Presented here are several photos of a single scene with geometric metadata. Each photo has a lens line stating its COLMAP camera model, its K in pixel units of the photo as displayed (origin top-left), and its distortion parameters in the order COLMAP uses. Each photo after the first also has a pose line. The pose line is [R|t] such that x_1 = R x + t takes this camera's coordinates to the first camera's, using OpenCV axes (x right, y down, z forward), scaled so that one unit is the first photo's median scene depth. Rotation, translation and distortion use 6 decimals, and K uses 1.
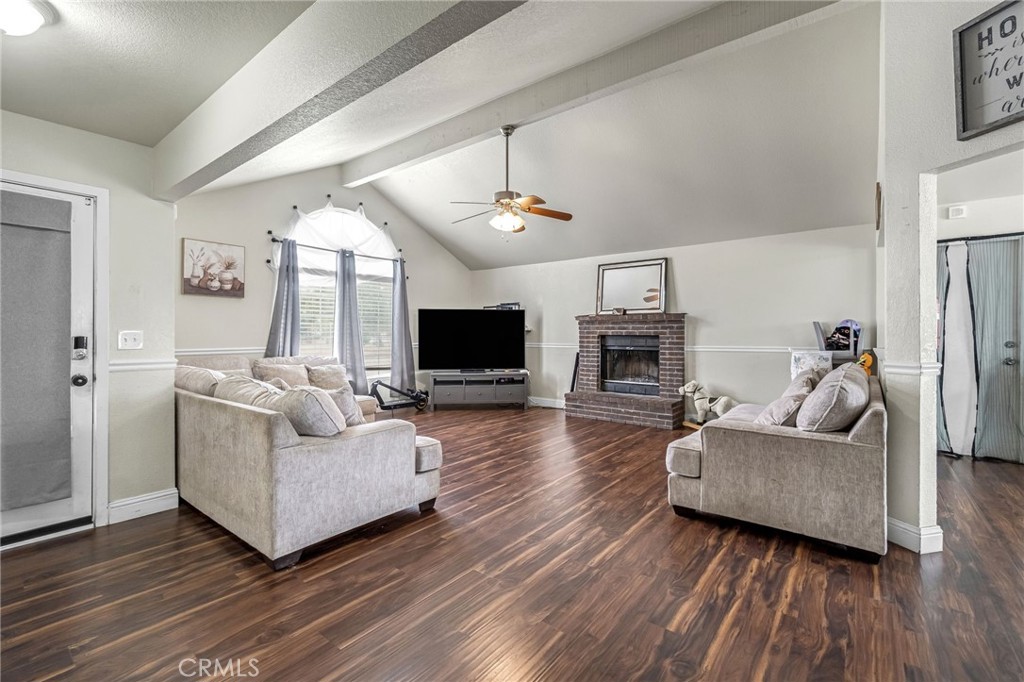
lens RADIAL K [[456.9, 0, 516.5], [0, 456.9, 330.1], [0, 0, 1]] dist [-0.000218, 0.000311]
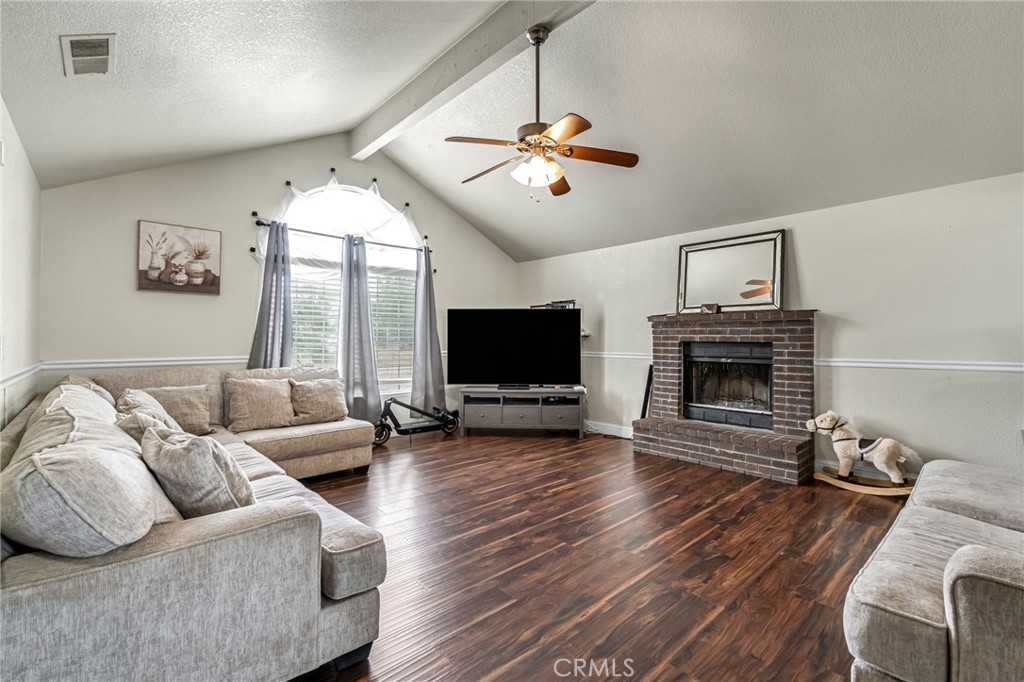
lens RADIAL K [[456.9, 0, 514.6], [0, 456.9, 333.4], [0, 0, 1]] dist [-0.000218, 0.000311]
pose [[0.986165, -0.000824, -0.165764, 0.046421], [0.000079, 0.999990, -0.004500, 0.001081], [0.165767, 0.004424, 0.986155, 0.278227]]
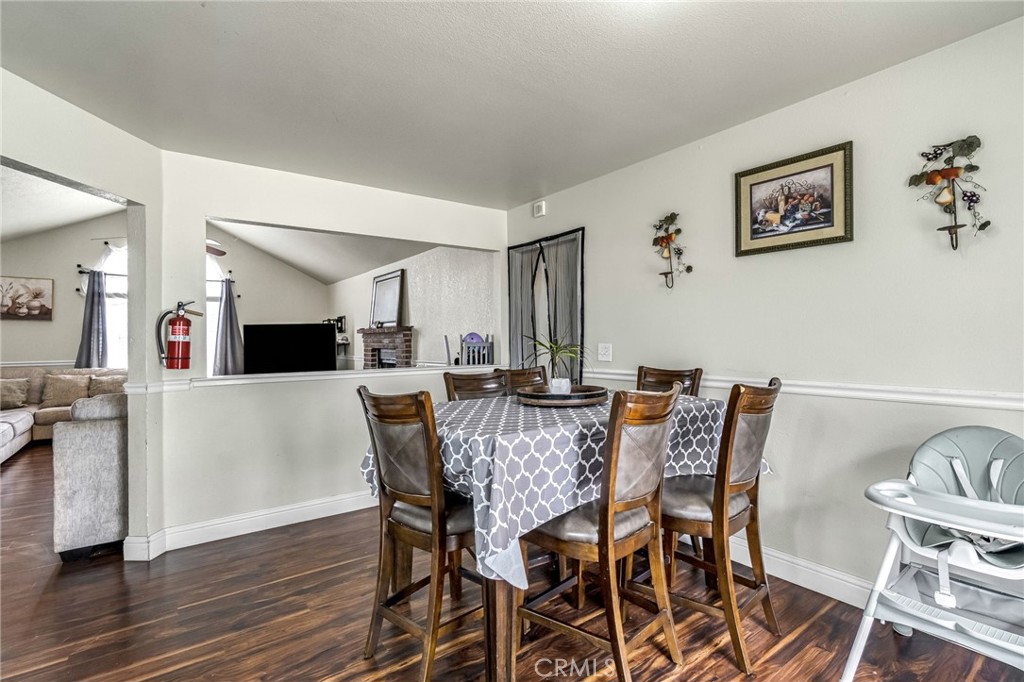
lens RADIAL K [[485.3, 0, 519.6], [0, 485.3, 333.2], [0, 0, 1]] dist [-0.000557, 0.000726]
pose [[0.963325, -0.012215, -0.268061, 0.925927], [0.010648, 0.999917, -0.007297, -0.012540], [0.268128, 0.004175, 0.963374, 0.069567]]
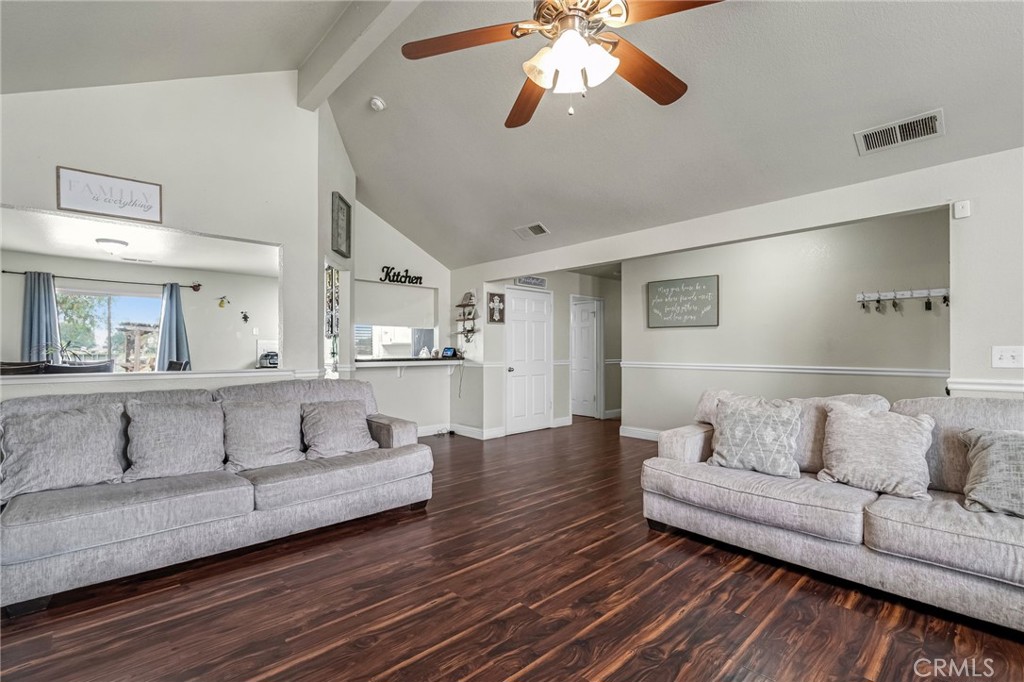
lens RADIAL K [[456.9, 0, 516.1], [0, 456.9, 345.3], [0, 0, 1]] dist [-0.000218, 0.000311]
pose [[-0.988816, -0.001756, 0.149132, -0.025563], [-0.003643, 0.999917, -0.012381, 0.005705], [-0.149097, -0.012786, -0.988740, 1.142517]]
